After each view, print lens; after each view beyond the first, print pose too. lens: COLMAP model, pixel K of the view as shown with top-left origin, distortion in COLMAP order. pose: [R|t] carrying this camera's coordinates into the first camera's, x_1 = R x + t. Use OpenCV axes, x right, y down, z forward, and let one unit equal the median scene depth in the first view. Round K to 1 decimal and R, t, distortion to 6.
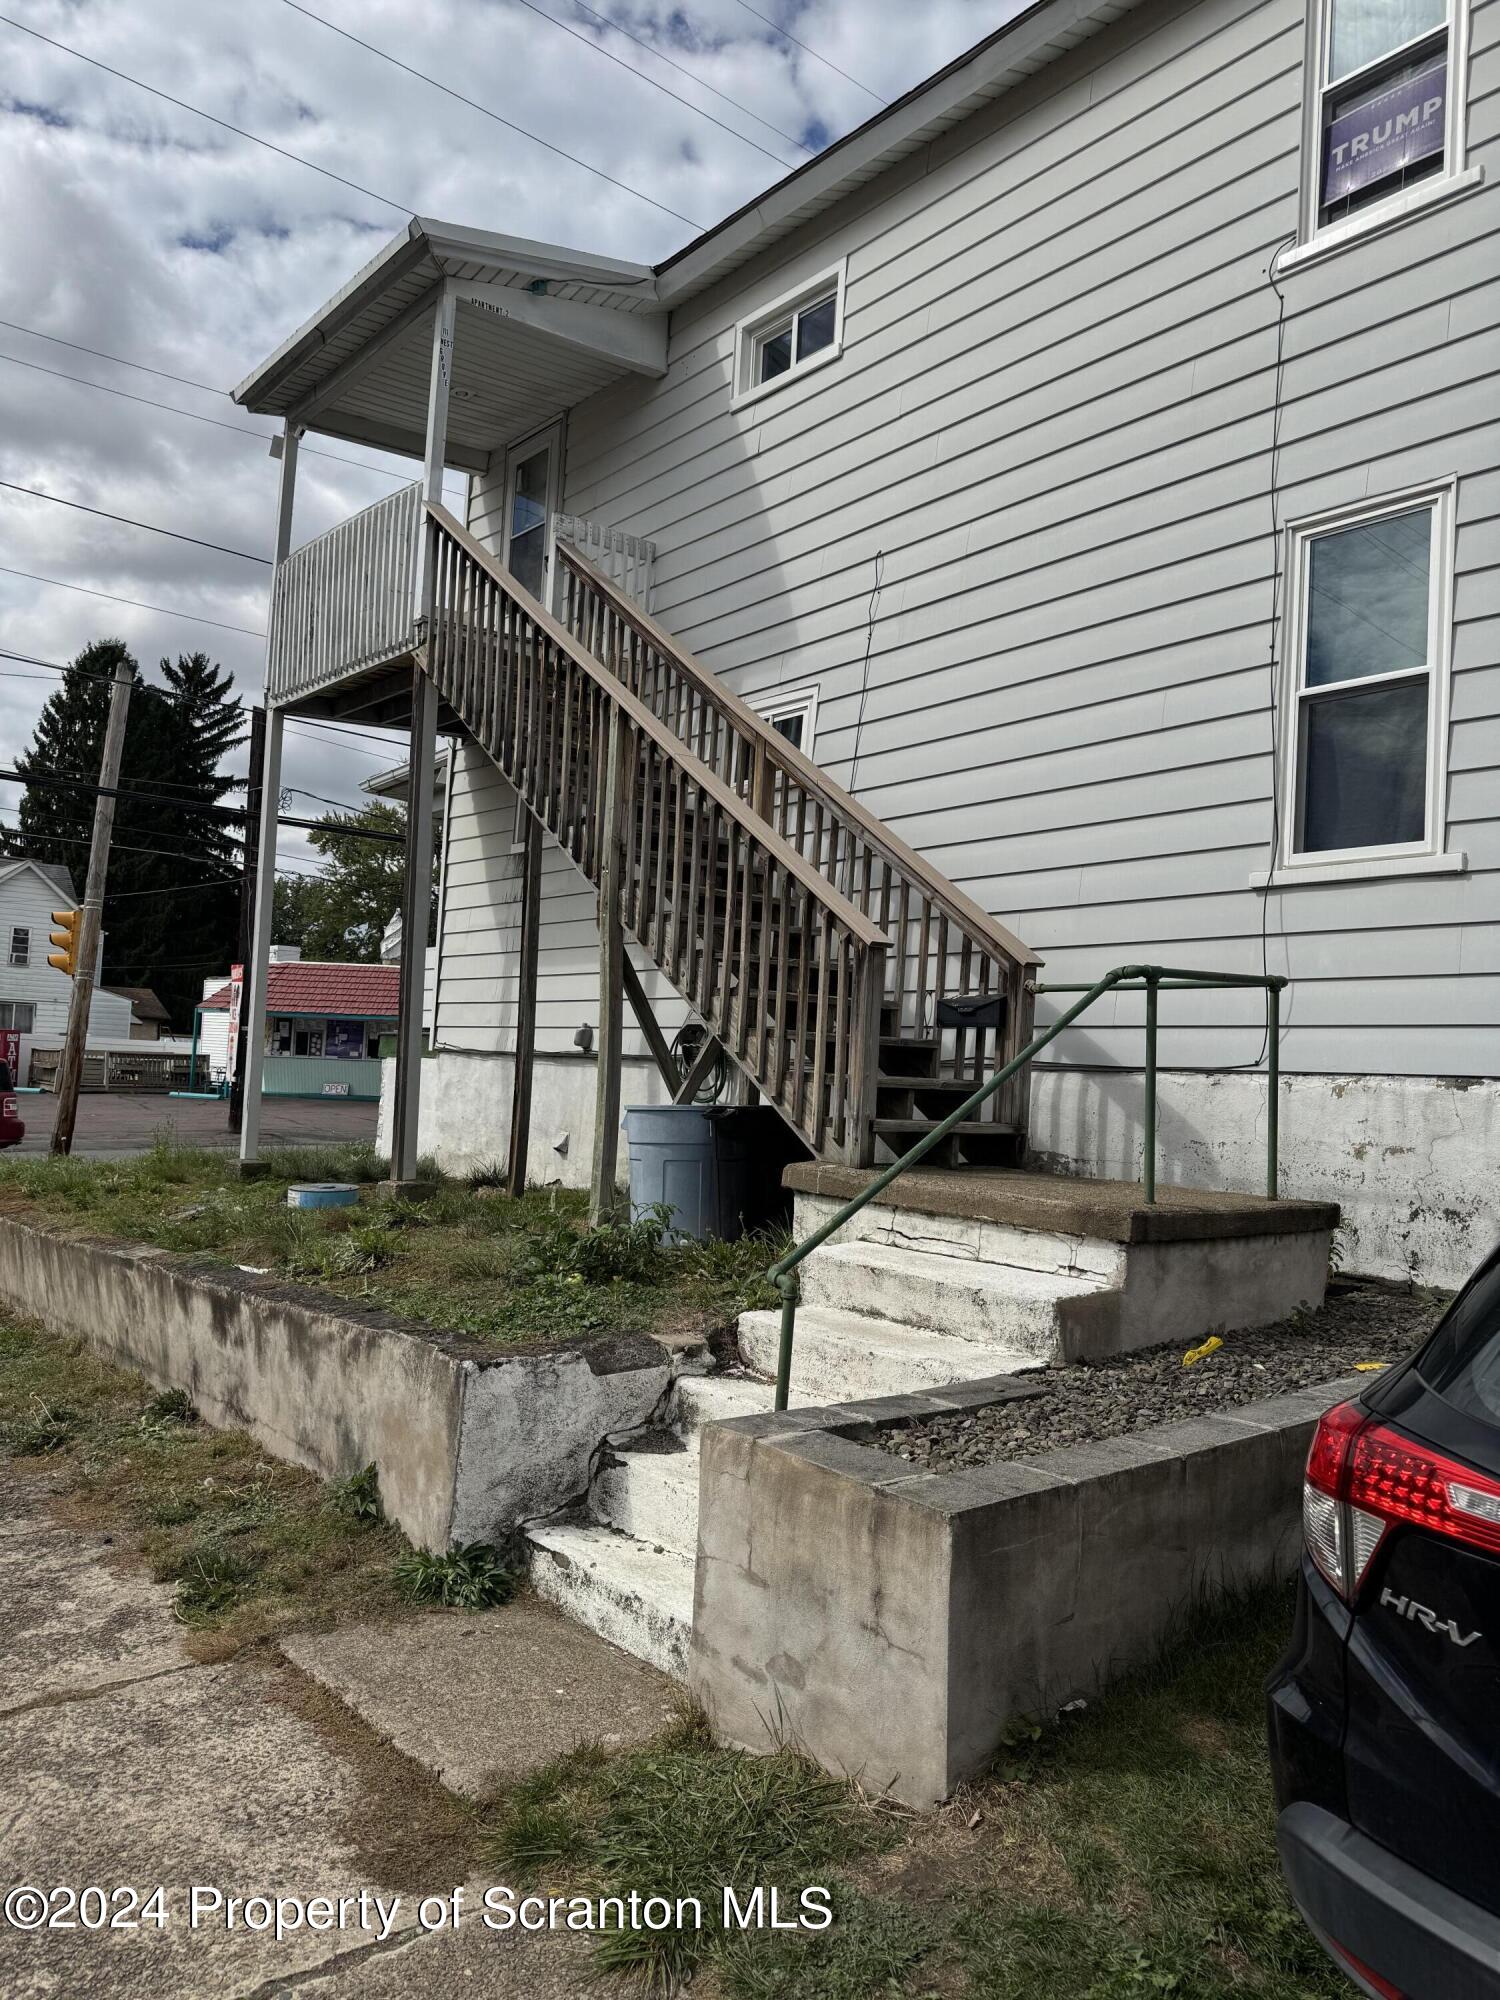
lens RADIAL K [[1392.7, 0, 717.6], [0, 1392.7, 1005.2], [0, 0, 1]] dist [0.165970, -0.269031]
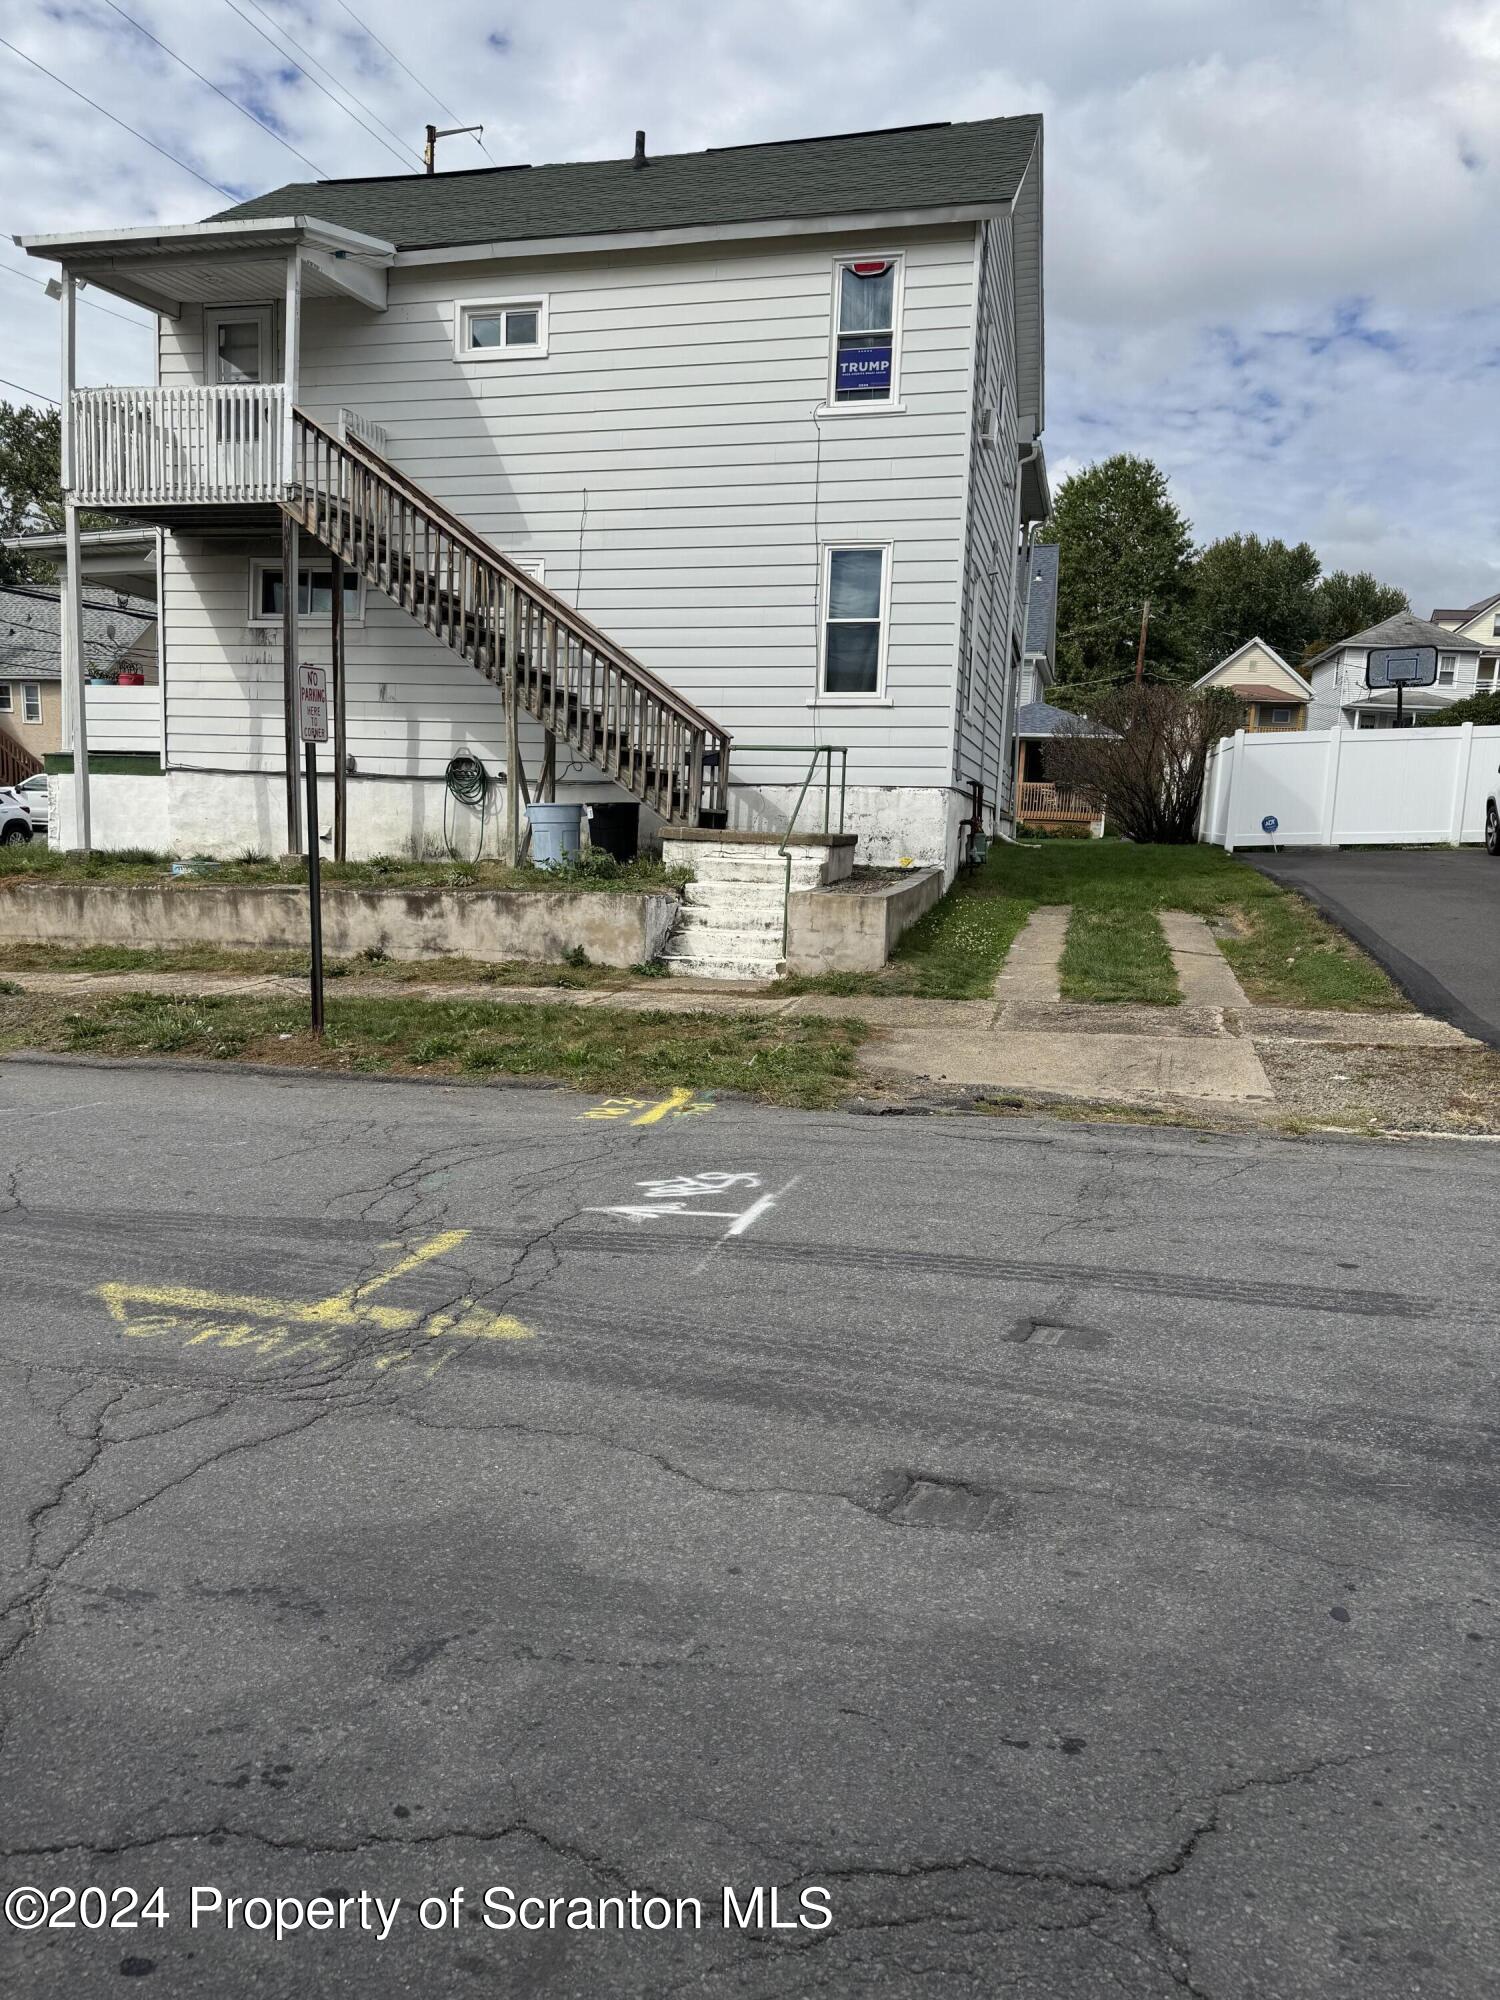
lens RADIAL K [[1423.5, 0, 729.0], [0, 1423.5, 1011.9], [0, 0, 1]] dist [0.027955, -0.023817]
pose [[0.815948, -0.094041, 0.570425, -1.140823], [-0.025116, 0.979983, 0.197489, -0.048638], [-0.577579, -0.175467, 0.797254, -0.906516]]
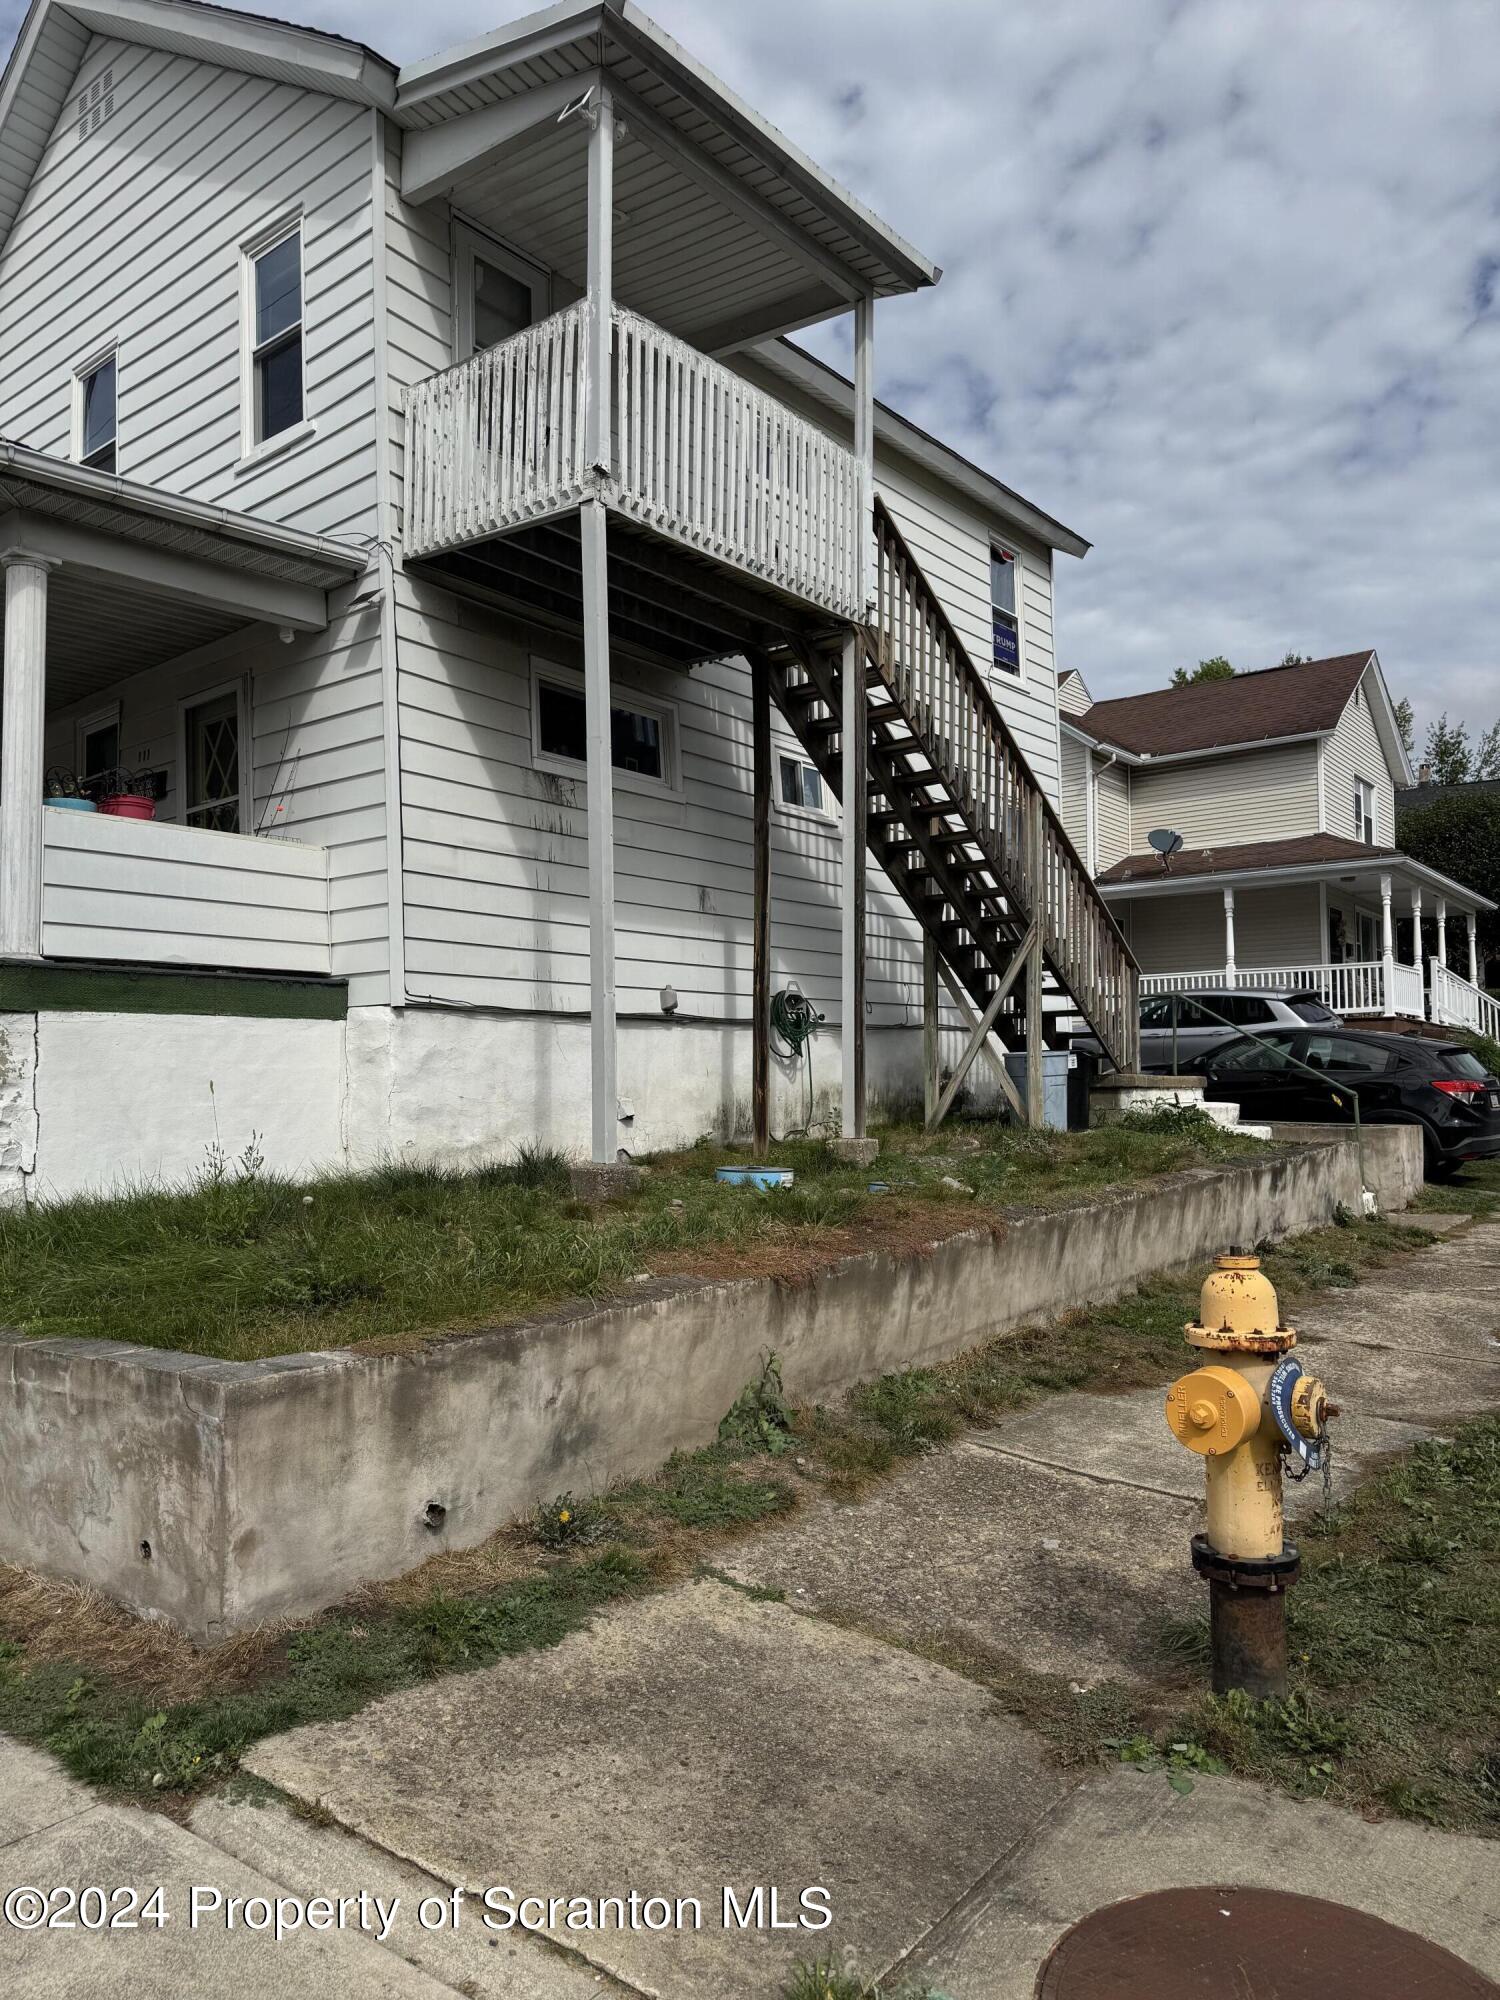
lens RADIAL K [[1392.7, 0, 717.6], [0, 1392.7, 1005.2], [0, 0, 1]] dist [0.165970, -0.269031]
pose [[-0.219131, 0.008750, 0.975656, -1.816081], [-0.045400, 0.998785, -0.019155, 0.075124], [-0.974639, -0.048492, -0.218468, 1.989534]]
